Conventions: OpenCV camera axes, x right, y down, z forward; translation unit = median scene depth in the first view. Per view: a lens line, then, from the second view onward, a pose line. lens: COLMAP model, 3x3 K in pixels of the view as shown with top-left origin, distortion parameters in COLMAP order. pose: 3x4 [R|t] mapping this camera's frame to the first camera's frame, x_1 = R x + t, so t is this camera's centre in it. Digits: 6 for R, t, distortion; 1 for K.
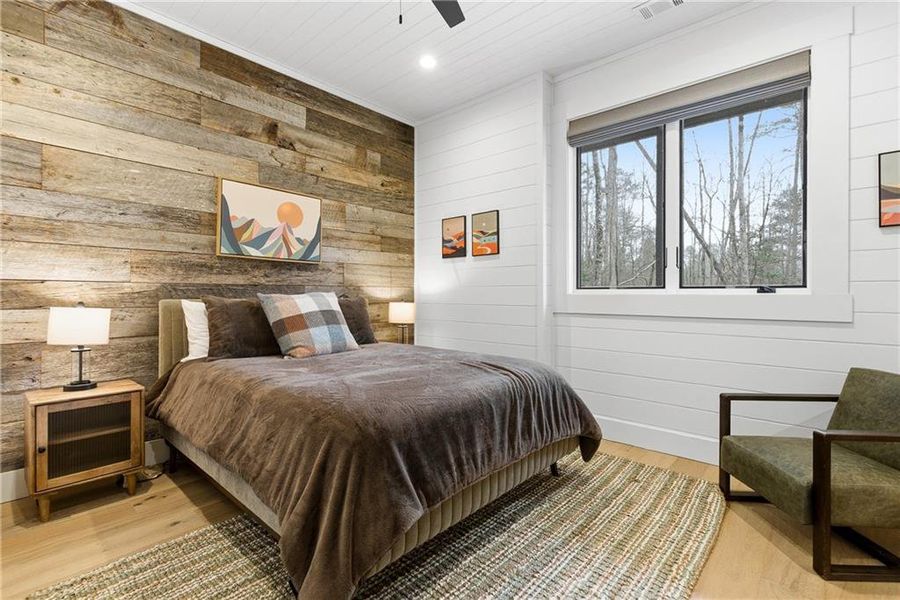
lens RADIAL K [[429.3, 0, 449.5], [0, 429.3, 287.8], [0, 0, 1]] dist [-0.004018, 0.000115]
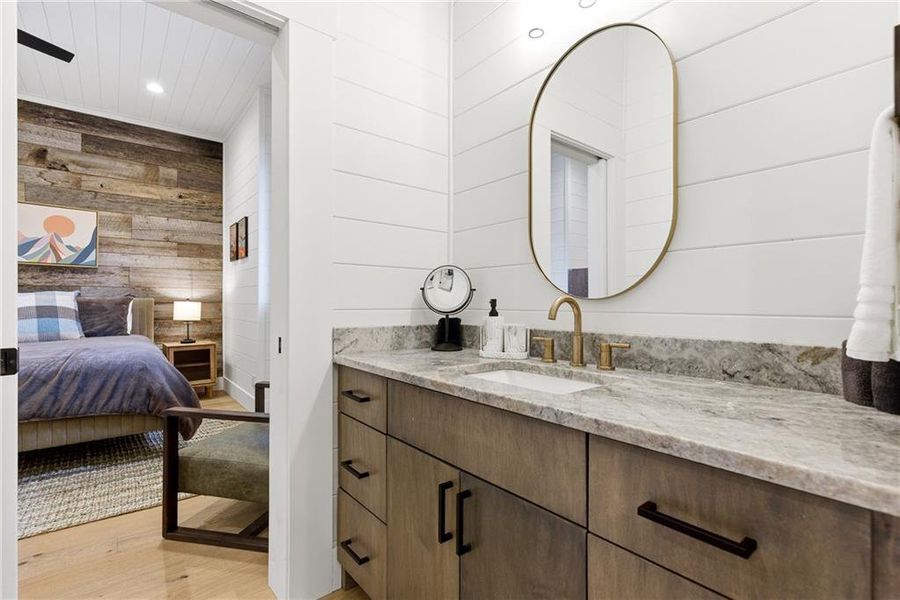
lens RADIAL K [[429.3, 0, 449.5], [0, 429.3, 287.8], [0, 0, 1]] dist [-0.004018, 0.000115]
pose [[0.990680, -0.005230, -0.136113, 0.773552], [0.003236, 0.999884, -0.014866, 0.017904], [0.136175, 0.014287, 0.990582, -0.008586]]
